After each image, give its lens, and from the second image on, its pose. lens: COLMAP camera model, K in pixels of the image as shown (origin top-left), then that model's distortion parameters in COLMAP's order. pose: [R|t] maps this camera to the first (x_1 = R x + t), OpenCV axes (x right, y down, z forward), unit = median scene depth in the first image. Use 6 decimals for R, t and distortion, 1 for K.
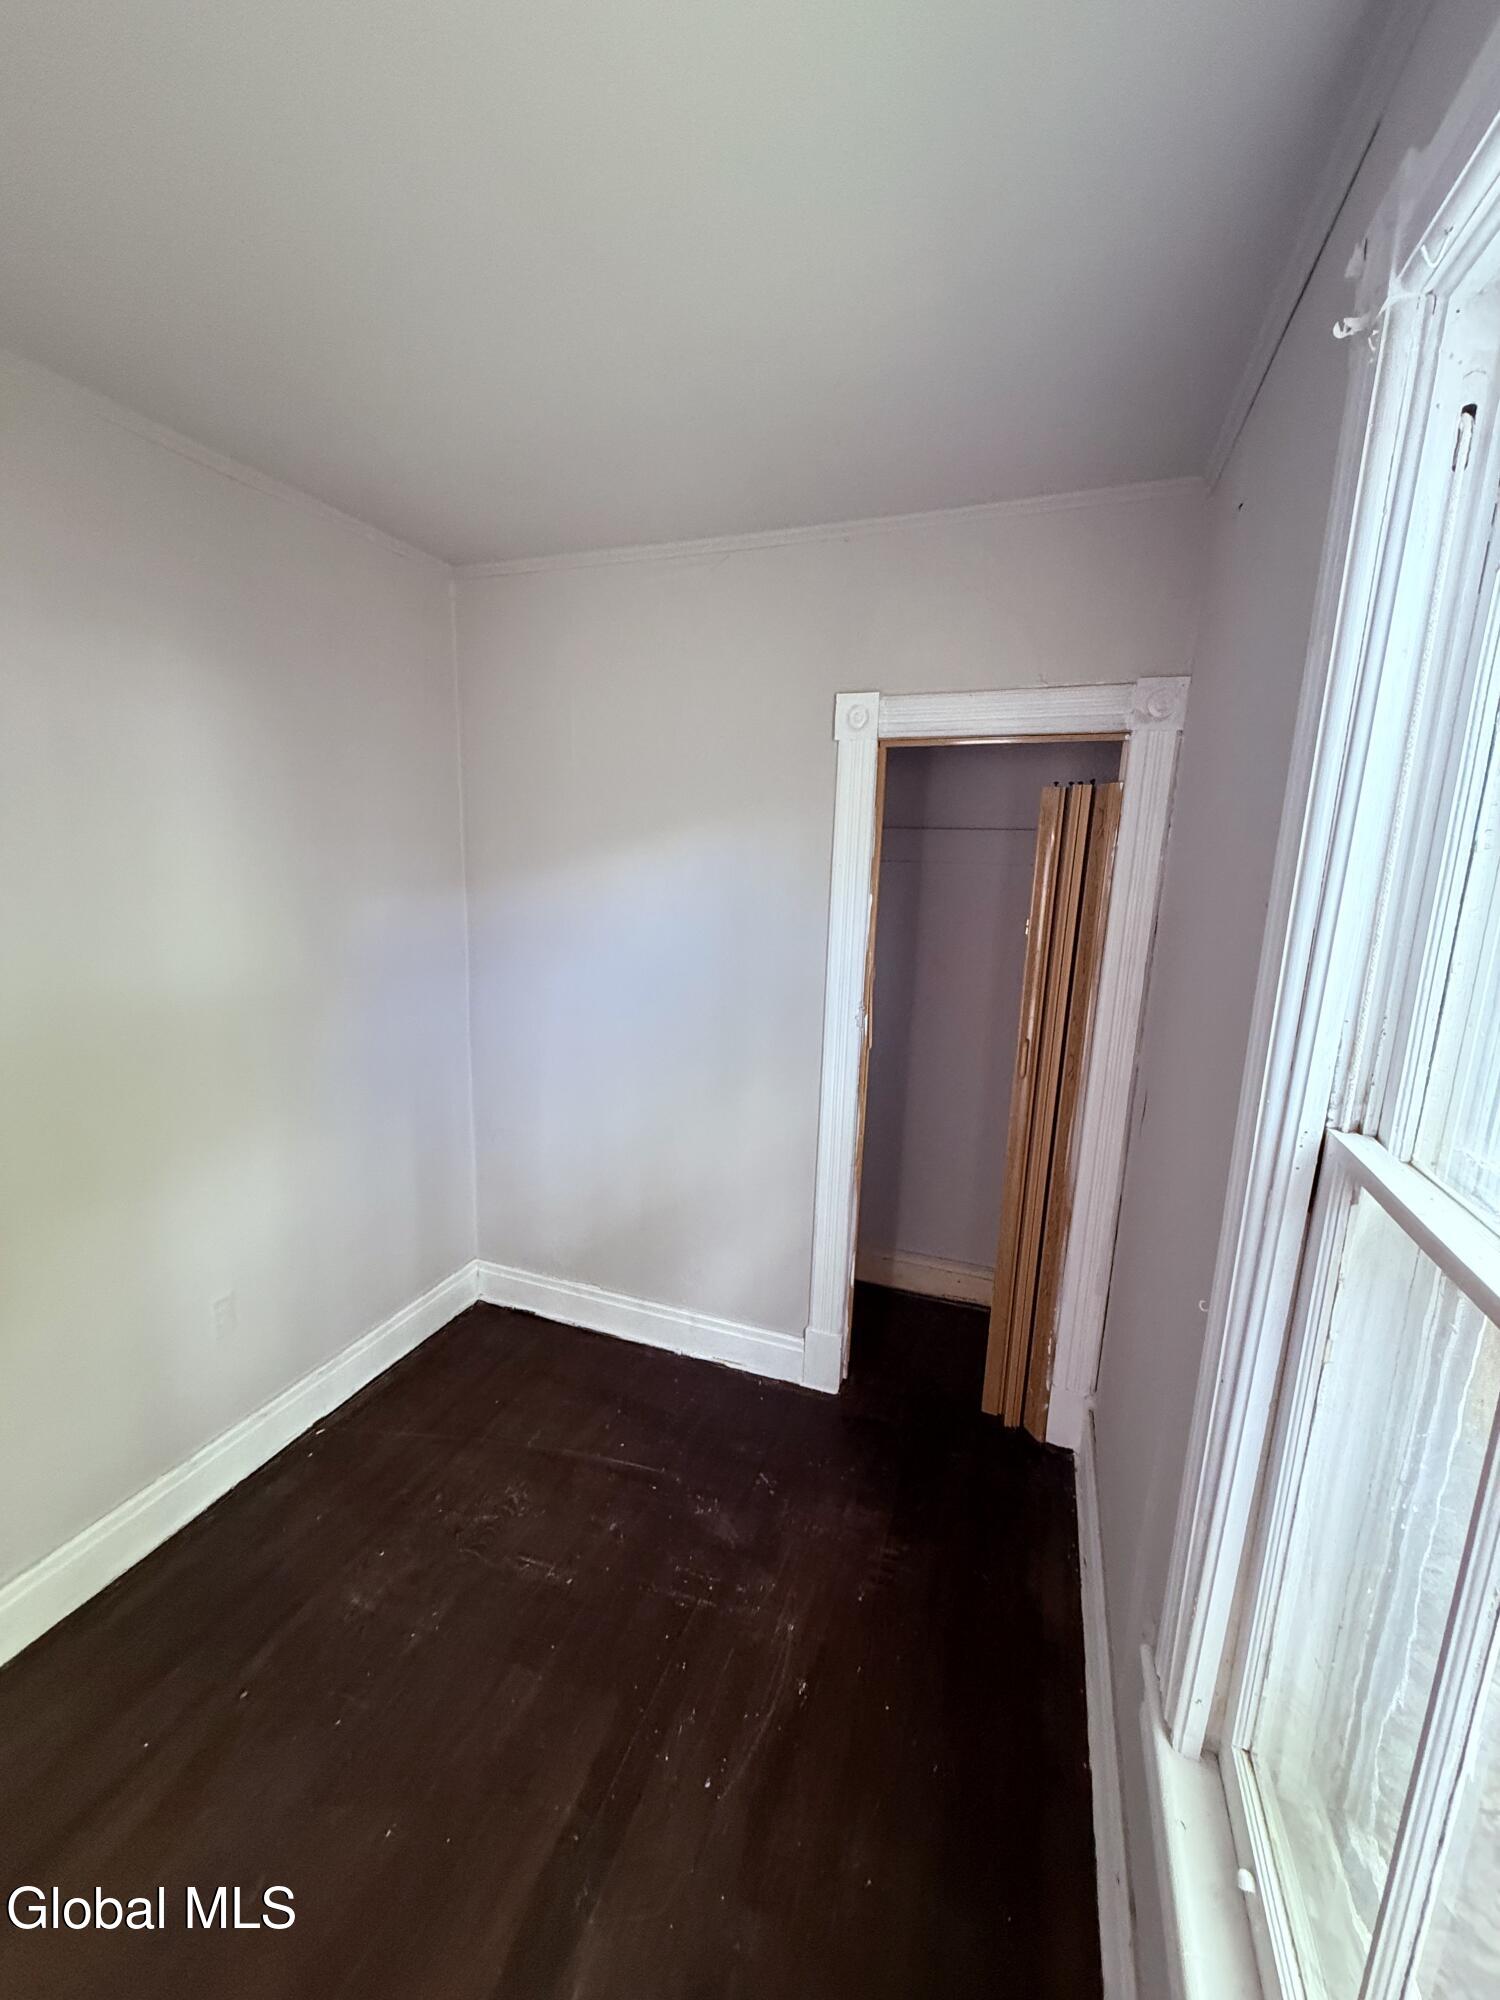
lens RADIAL K [[795.3, 0, 752.7], [0, 795.3, 993.1], [0, 0, 1]] dist [0.002949, -0.000354]
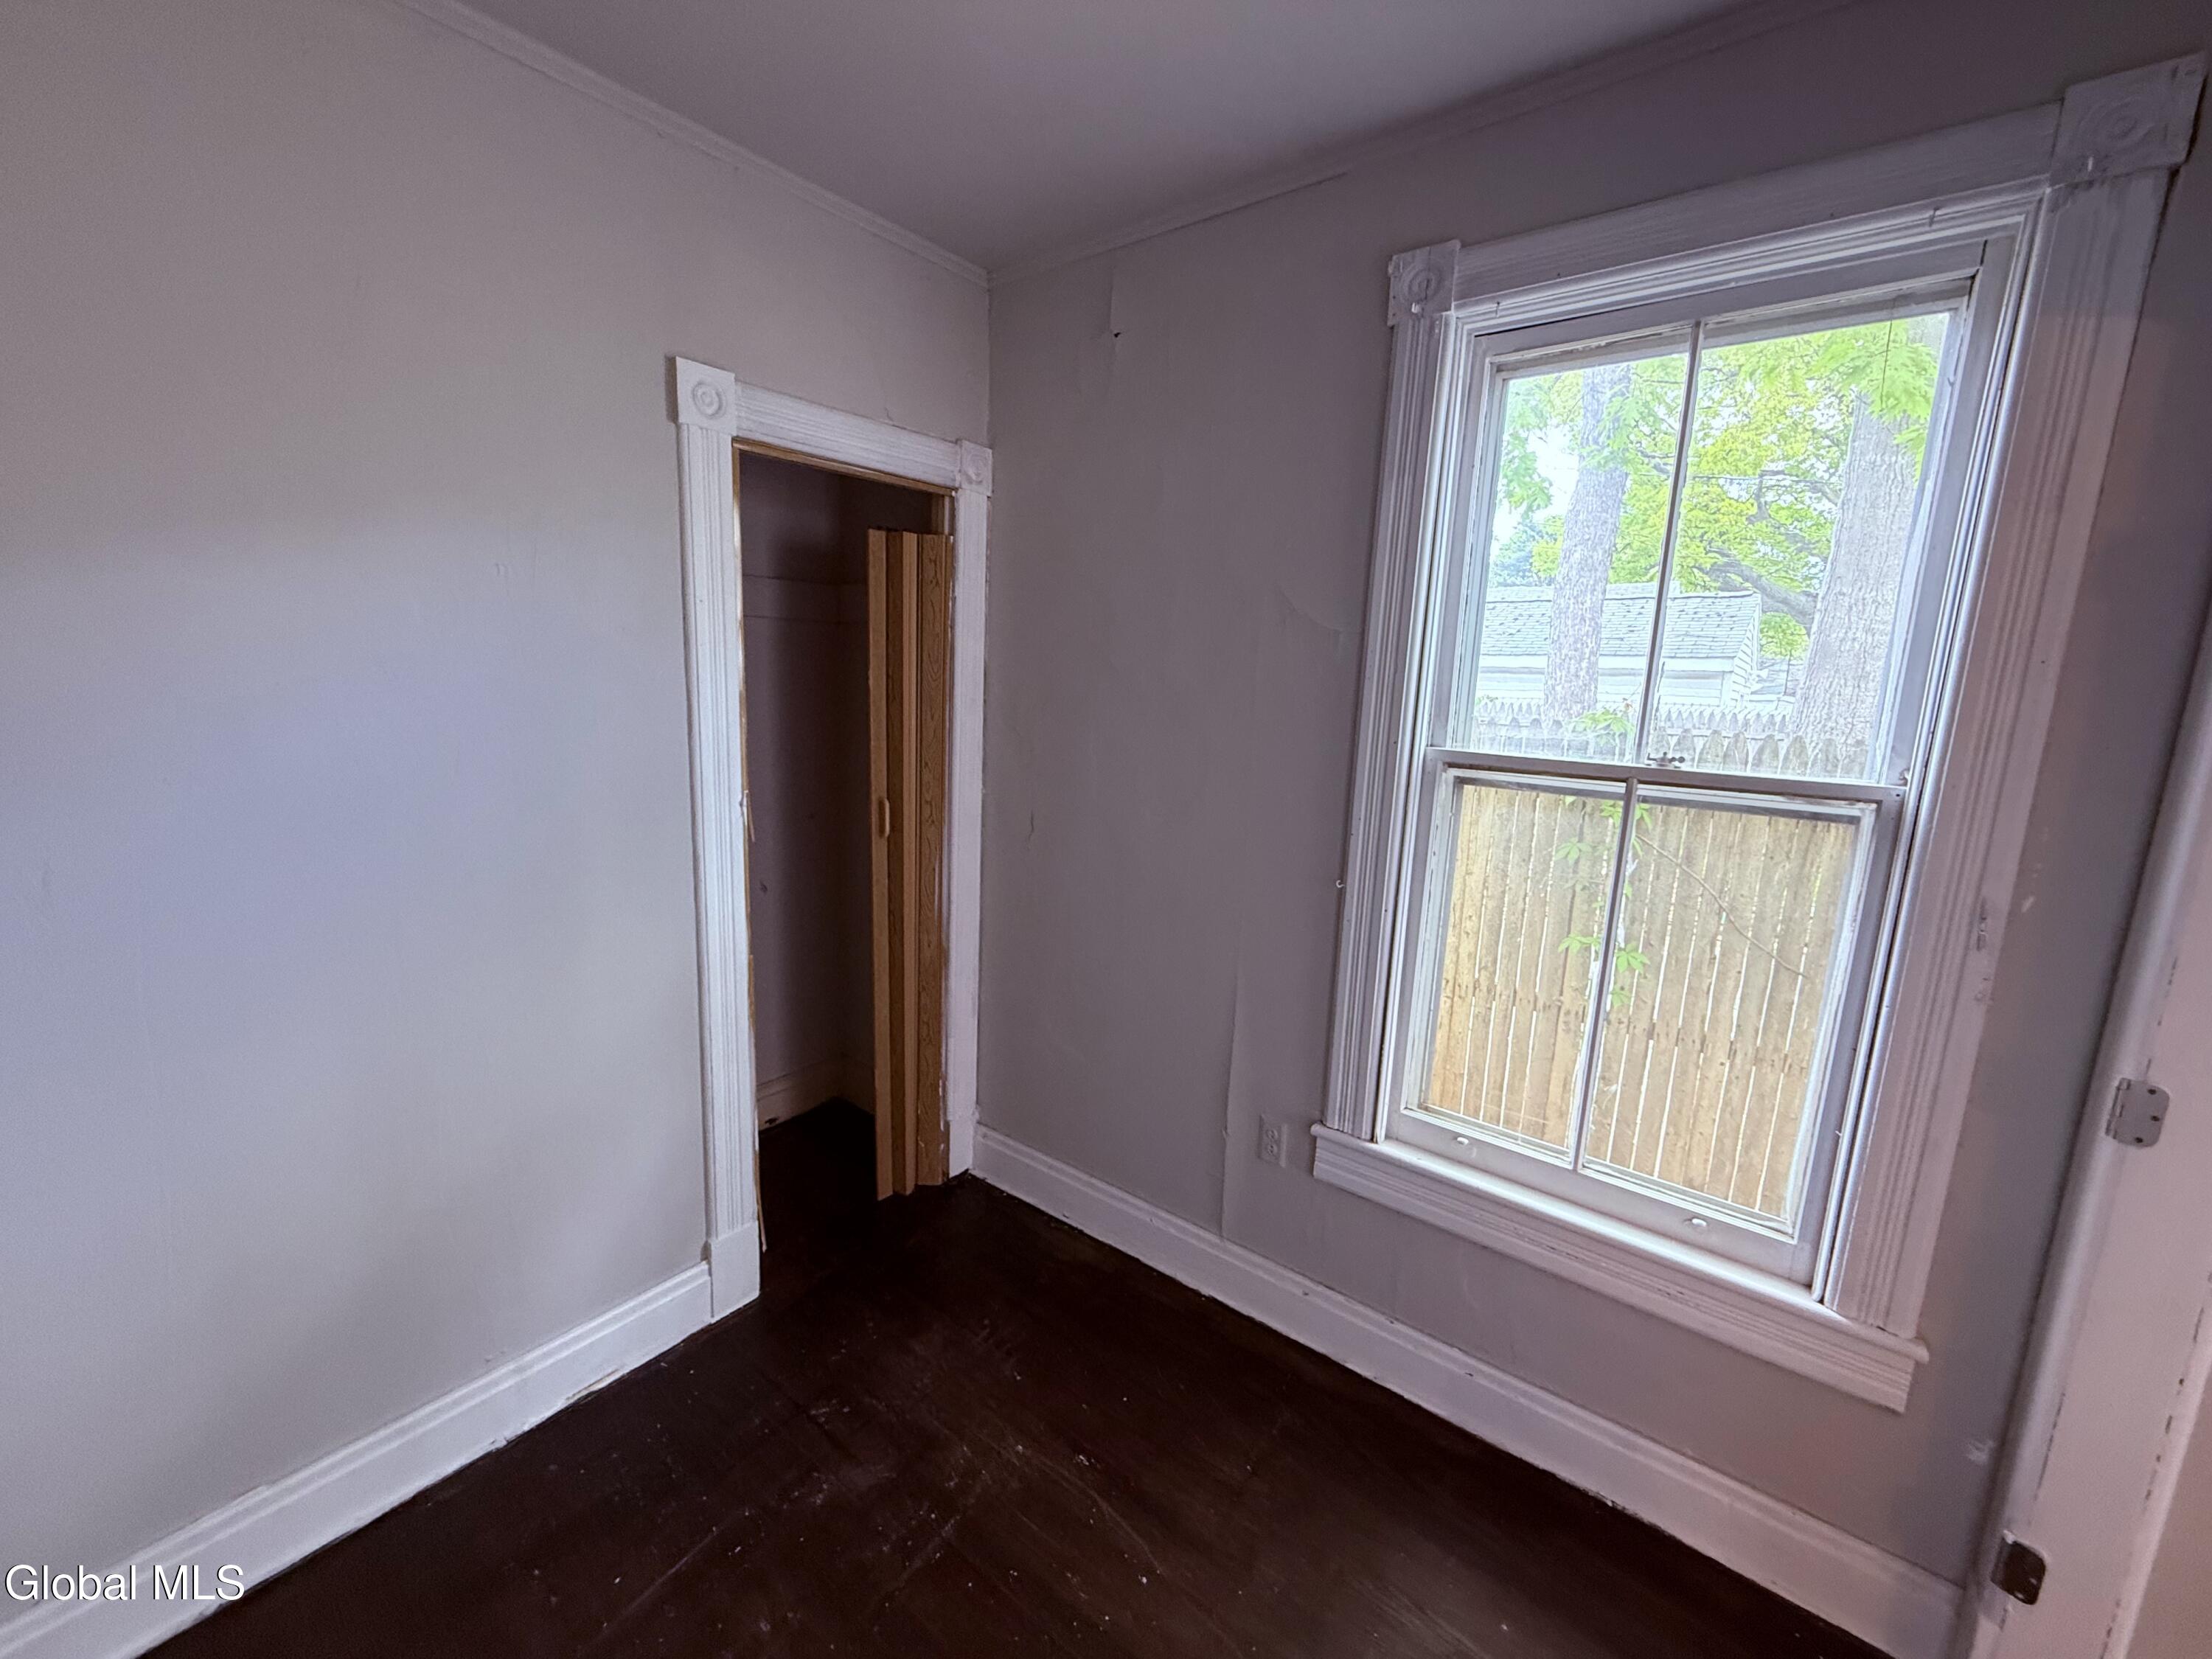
lens RADIAL K [[879.6, 0, 1097.3], [0, 879.6, 822.0], [0, 0, 1]] dist [0.002949, -0.000354]
pose [[0.309872, -0.174837, 0.934565, -0.626122], [0.148455, 0.979788, 0.134074, -0.015953], [-0.939117, 0.097195, 0.329564, 0.444704]]
